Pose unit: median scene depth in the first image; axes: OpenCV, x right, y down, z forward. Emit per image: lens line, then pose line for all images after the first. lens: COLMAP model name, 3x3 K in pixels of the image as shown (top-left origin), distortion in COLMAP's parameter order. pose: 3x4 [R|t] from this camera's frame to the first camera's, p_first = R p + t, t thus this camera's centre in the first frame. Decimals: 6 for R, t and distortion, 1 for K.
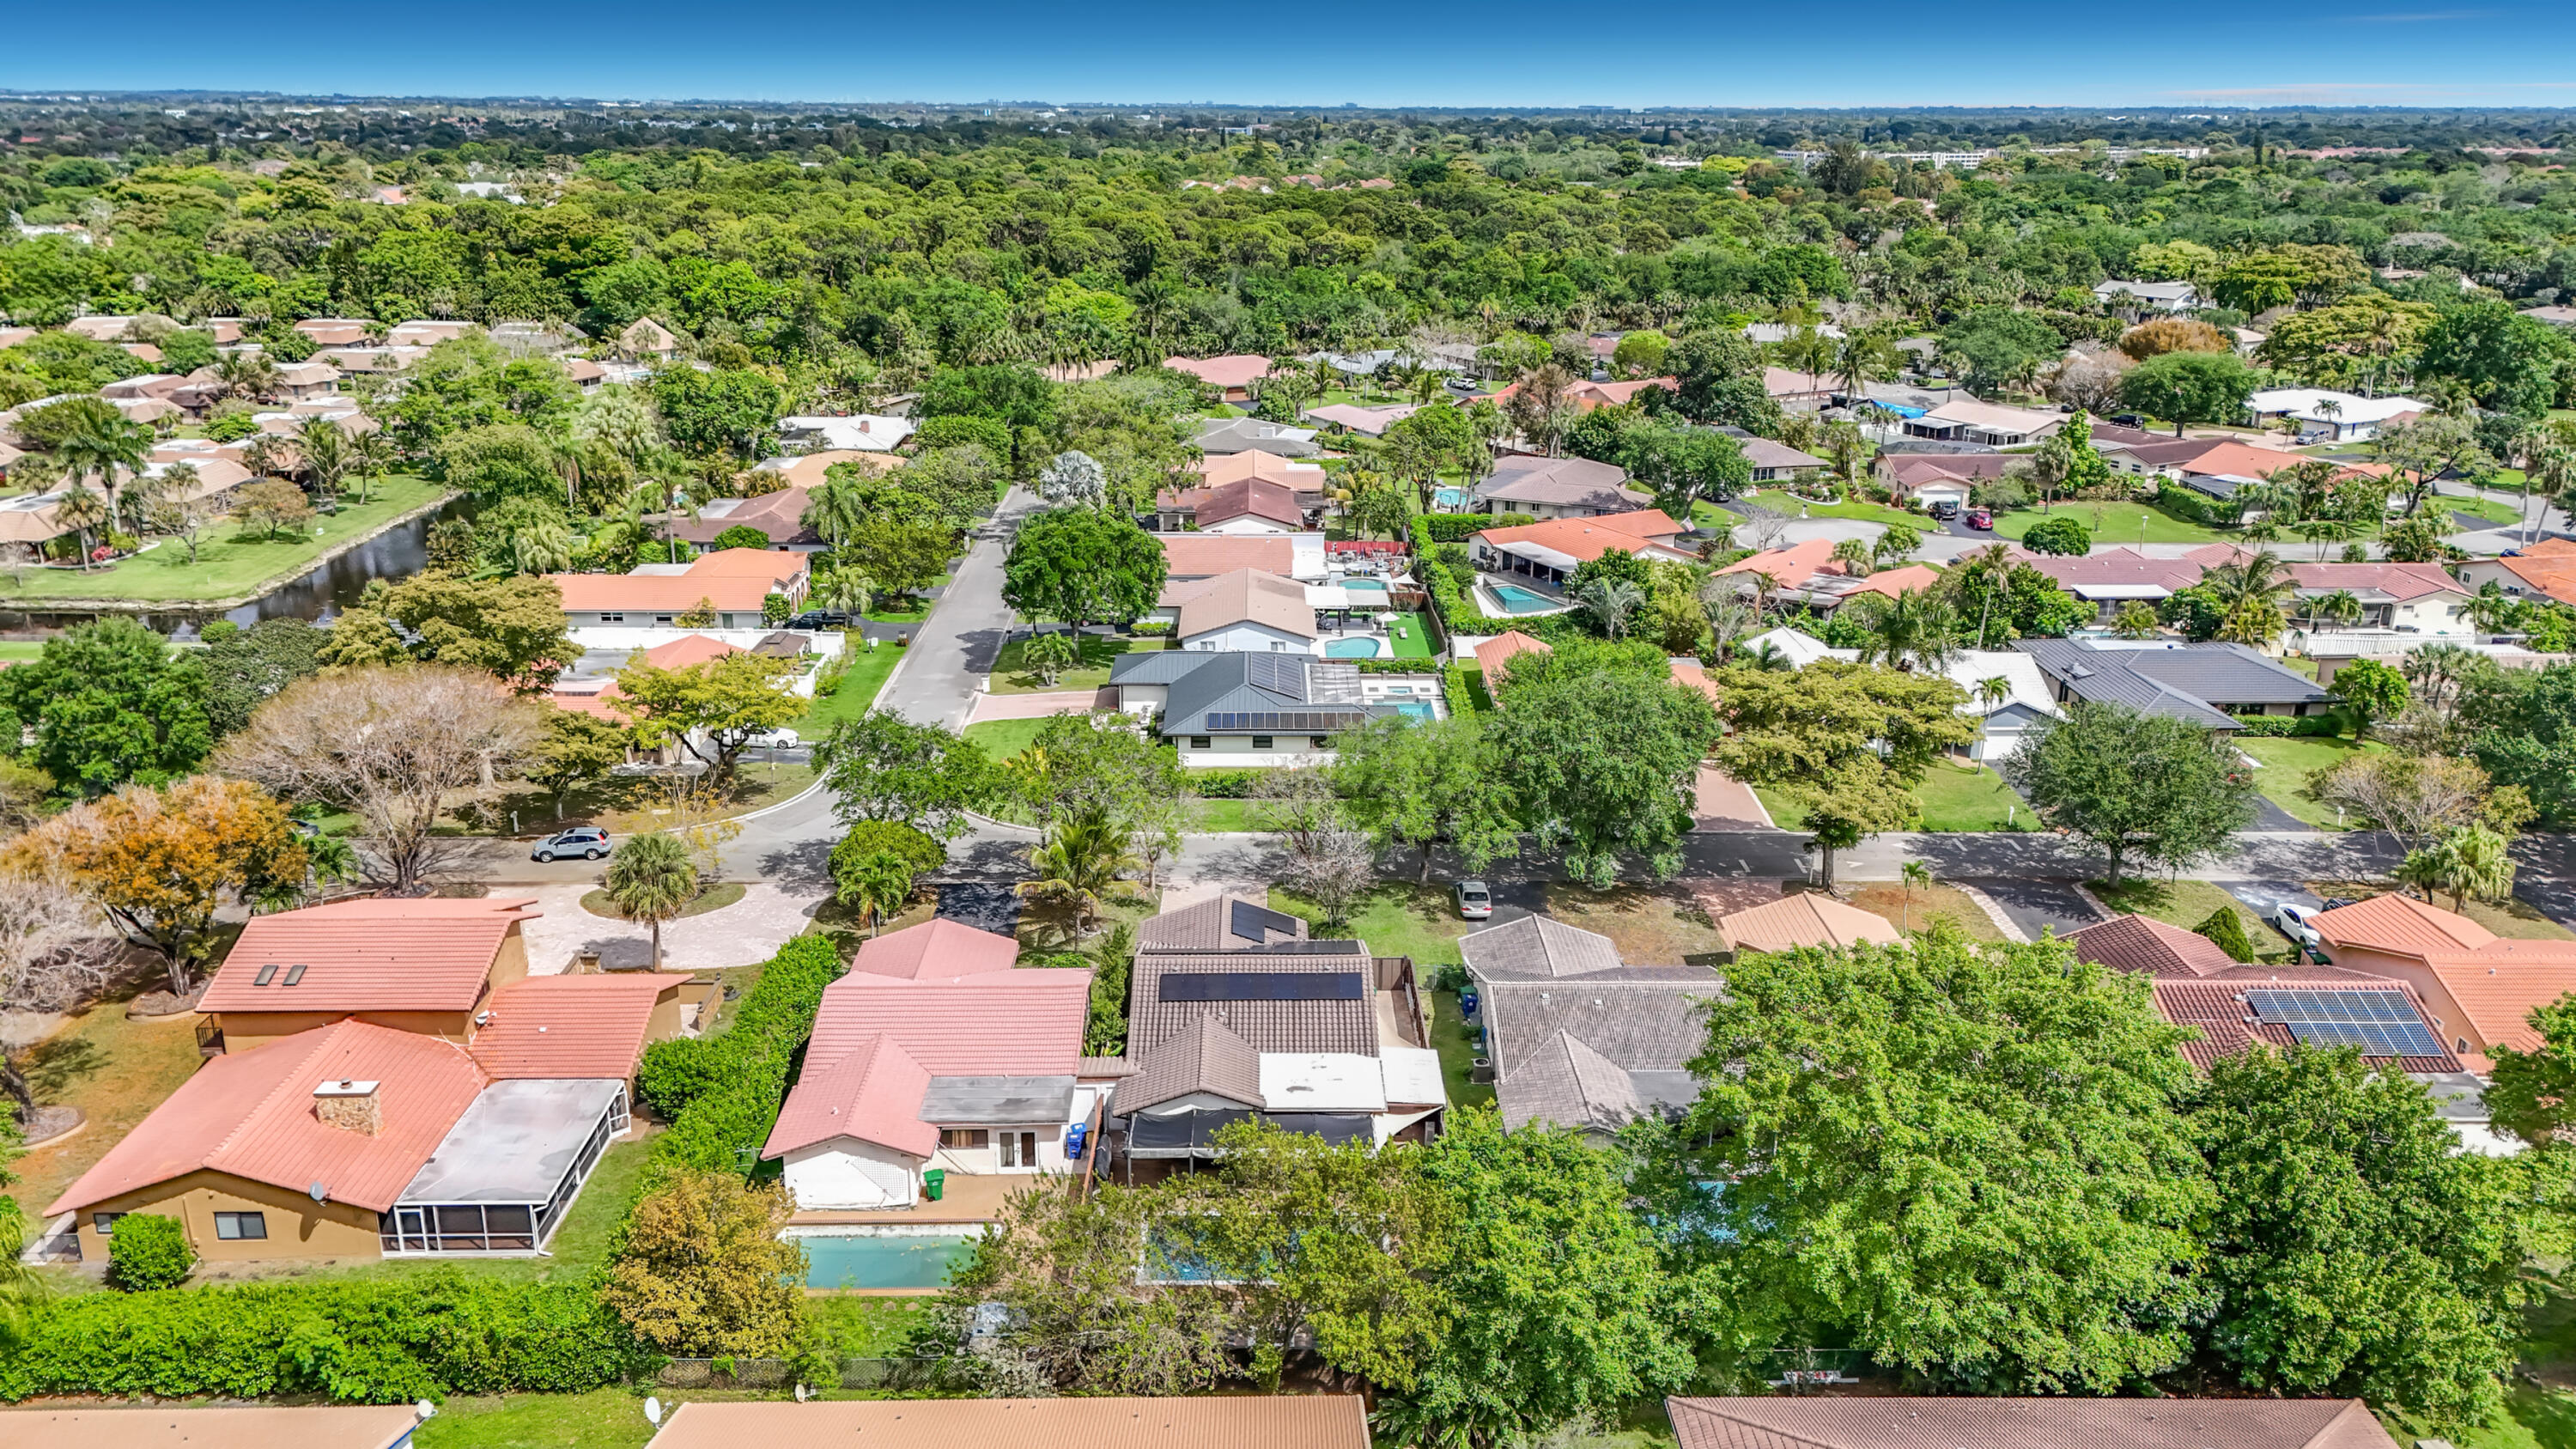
lens RADIAL K [[1879.1, 0, 1286.9], [0, 1879.1, 783.7], [0, 0, 1]] dist [0.045454, -0.041662]
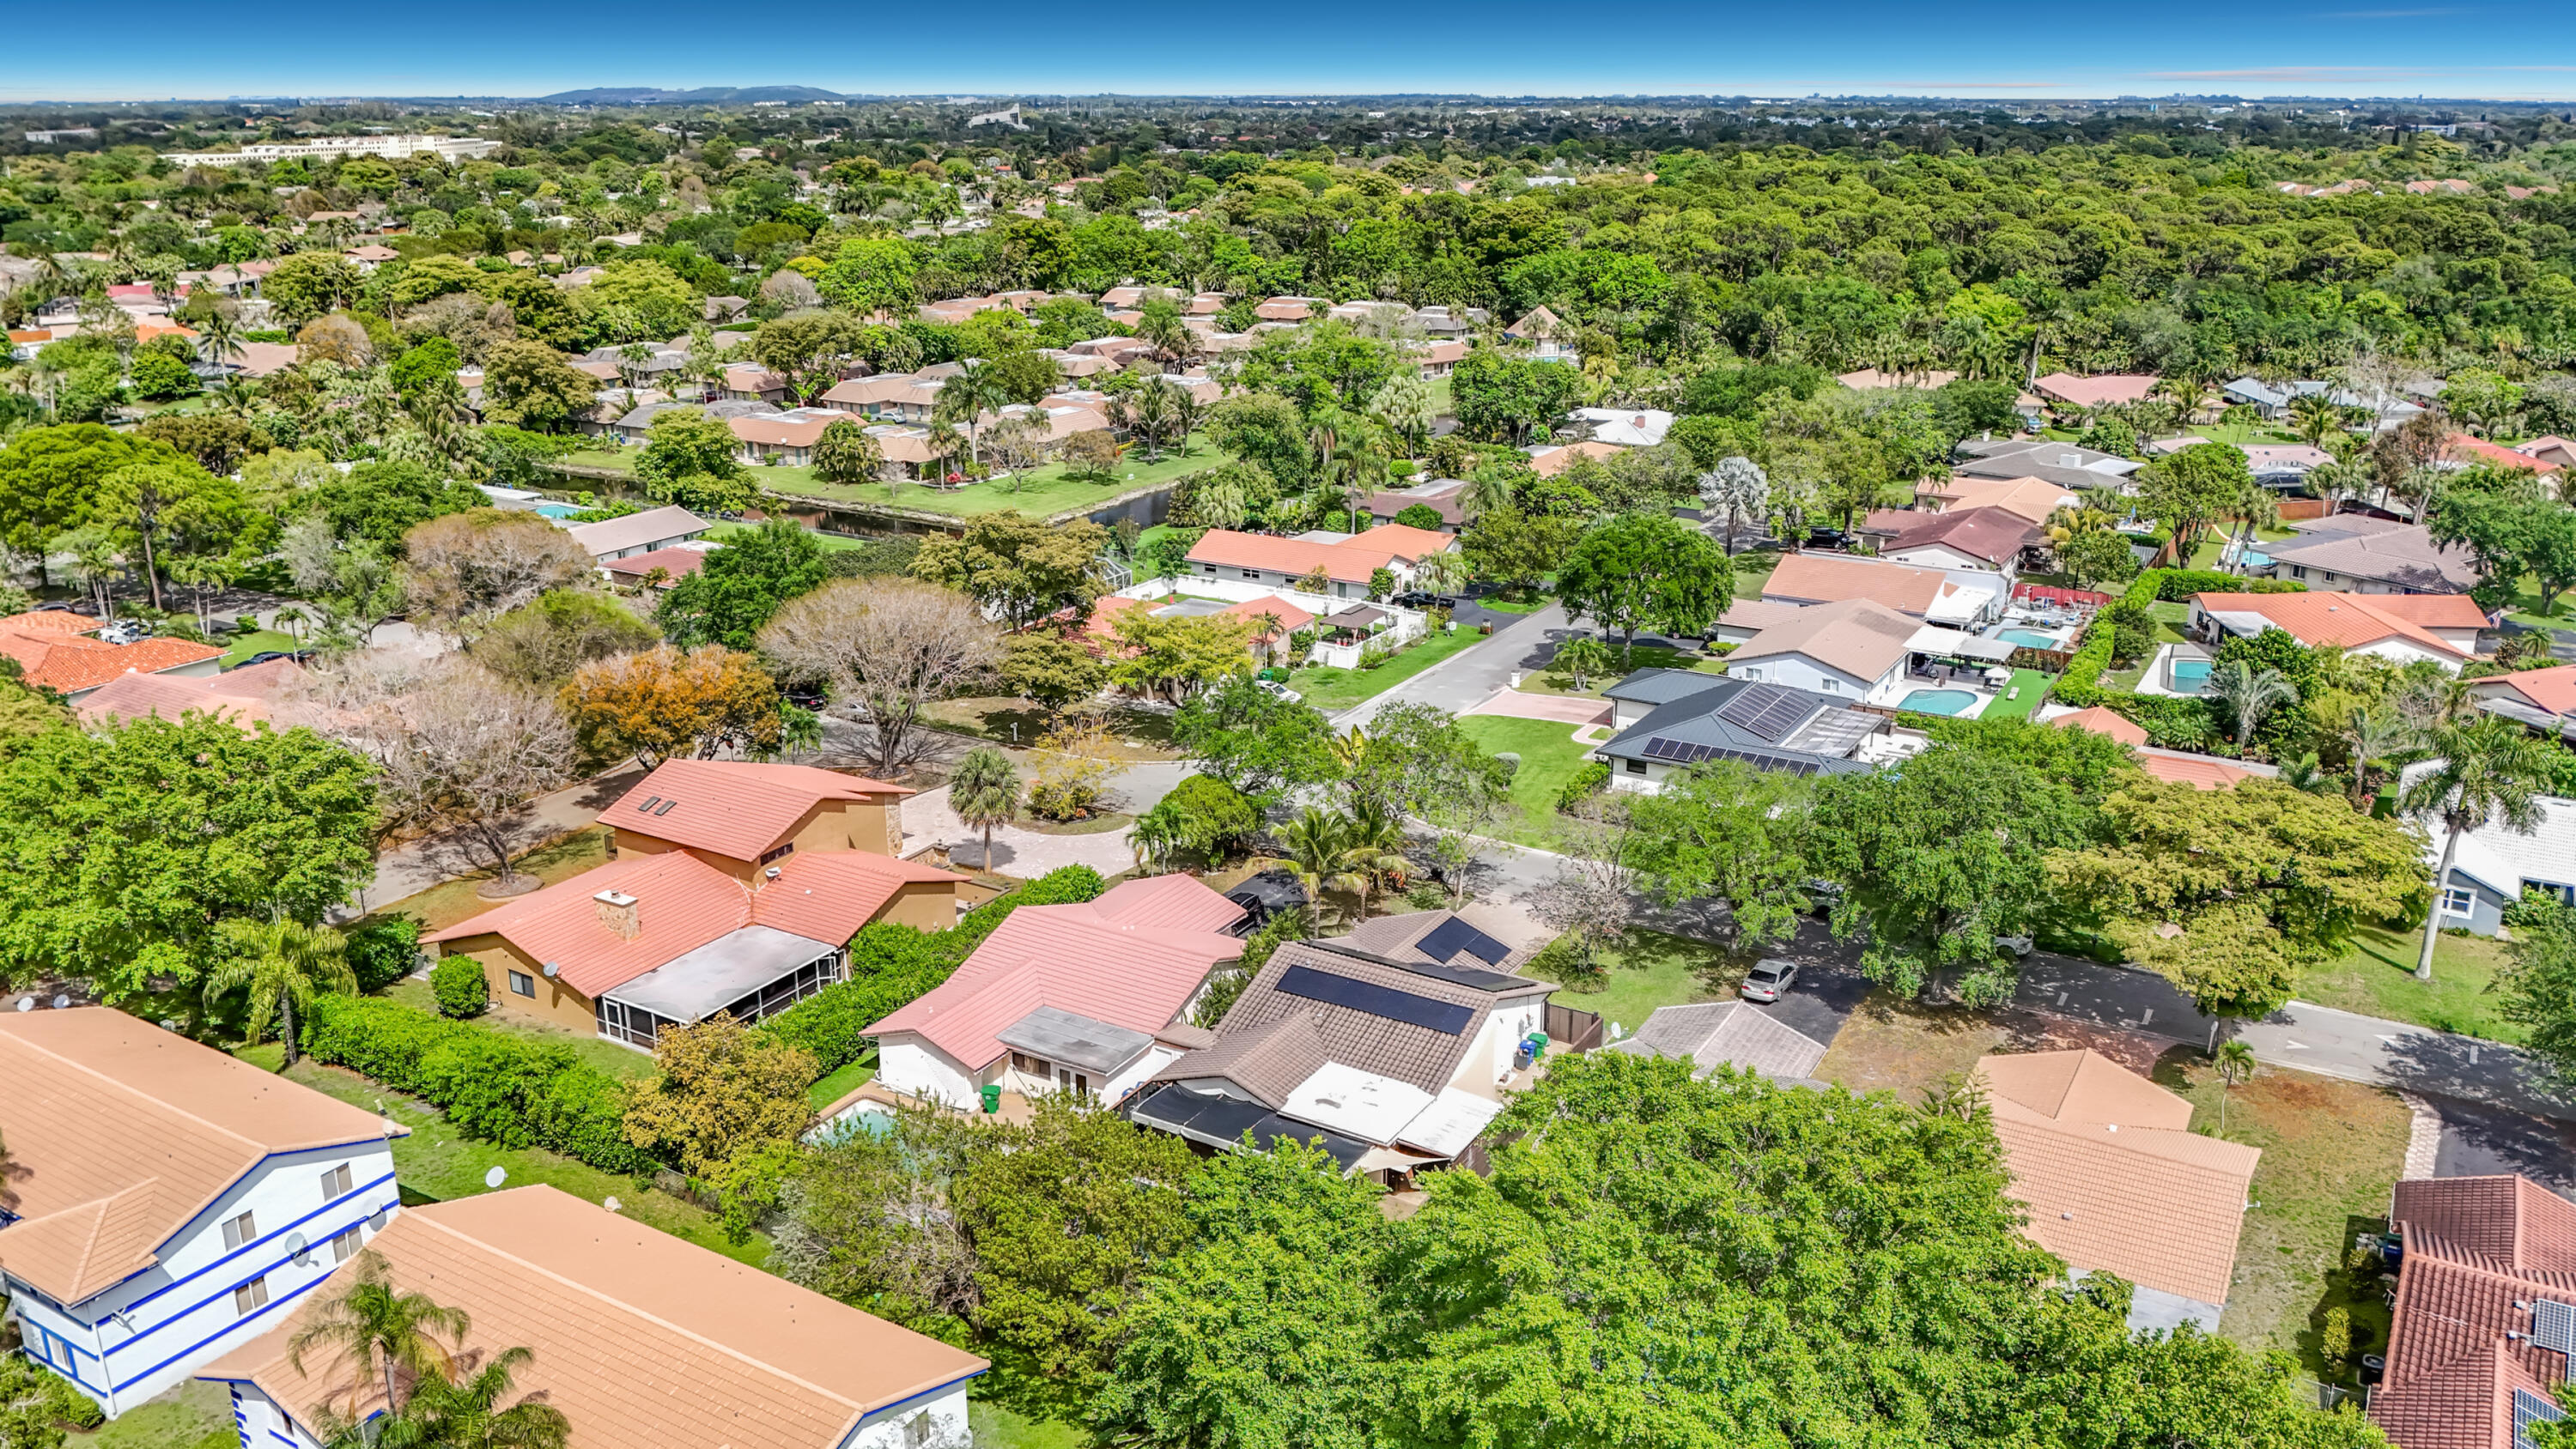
lens RADIAL K [[1939.0, 0, 1281.0], [0, 1939.0, 763.4], [0, 0, 1]] dist [0.039551, -0.115958]
pose [[0.845818, 0.164038, -0.507625, 0.234503], [-0.171824, 0.984612, 0.031879, -0.019066], [0.505043, 0.060258, 0.860988, 0.057745]]
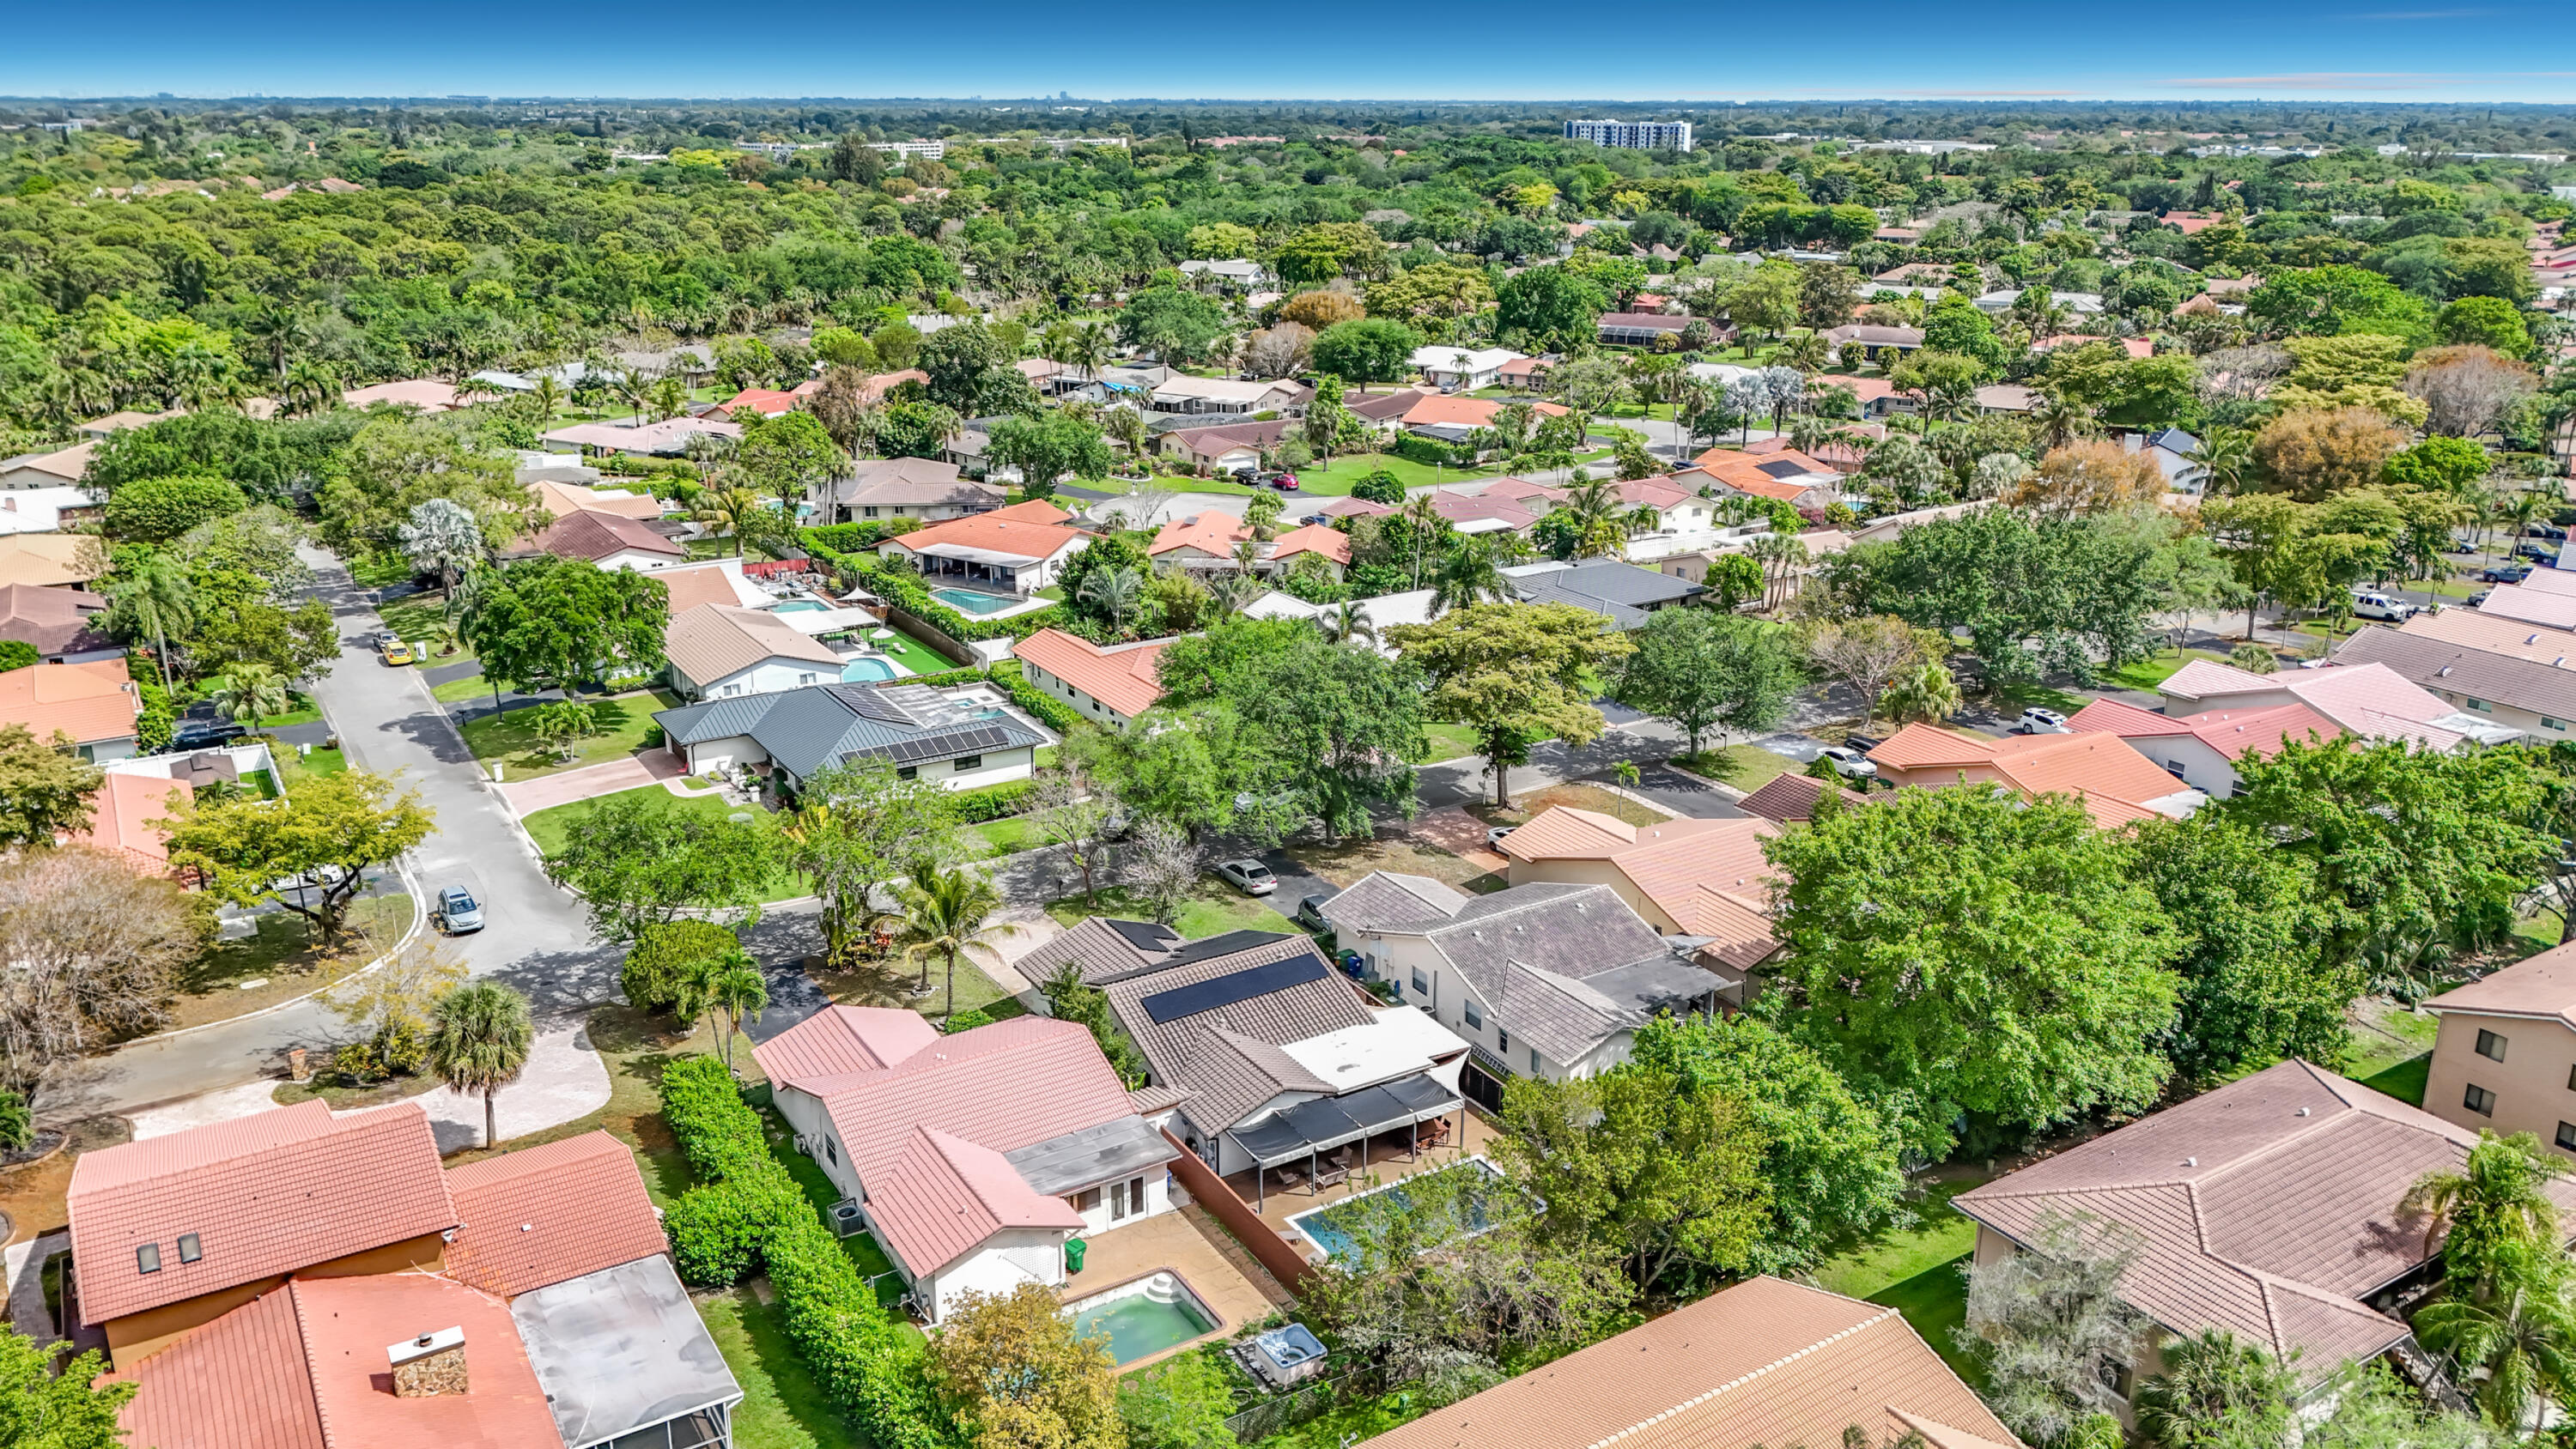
lens RADIAL K [[1887.6, 0, 1301.0], [0, 1887.6, 838.7], [0, 0, 1]] dist [0.045472, -0.077977]
pose [[0.854269, -0.190366, 0.483719, -0.246490], [0.176248, 0.981484, 0.074999, -0.020983], [-0.489040, 0.021185, 0.872004, 0.056160]]
